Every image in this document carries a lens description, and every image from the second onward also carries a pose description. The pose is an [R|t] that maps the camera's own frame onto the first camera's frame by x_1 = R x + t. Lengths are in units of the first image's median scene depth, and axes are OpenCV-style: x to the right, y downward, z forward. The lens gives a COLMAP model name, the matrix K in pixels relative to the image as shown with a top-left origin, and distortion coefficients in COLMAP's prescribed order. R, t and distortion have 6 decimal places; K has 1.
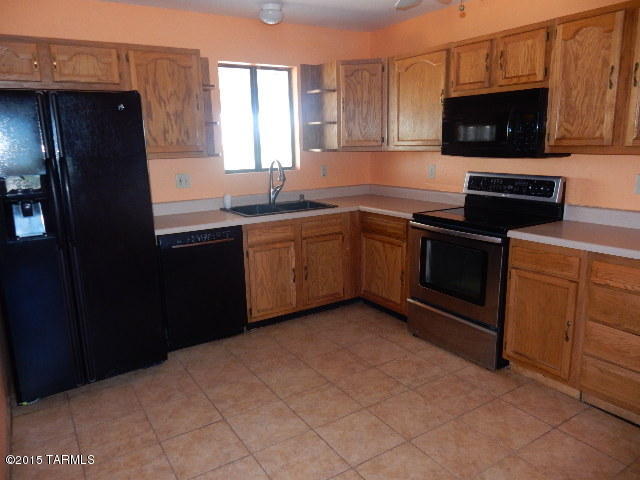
lens RADIAL K [[468.6, 0, 320.5], [0, 468.6, 240.3], [0, 0, 1]] dist [-0.008896, 0.001678]
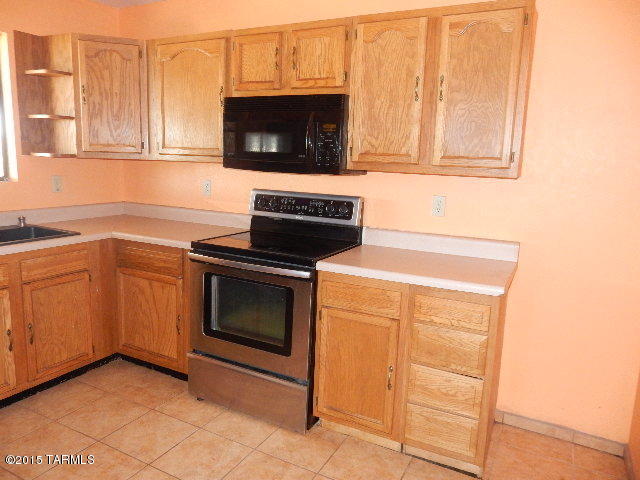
lens RADIAL K [[468.6, 0, 319.5], [0, 468.6, 238.4], [0, 0, 1]] dist [-0.008896, 0.001678]
pose [[0.869005, -0.028814, 0.493963, 0.001608], [0.048527, 0.998453, -0.027128, -0.033028], [-0.492418, 0.047545, 0.869059, 0.238943]]
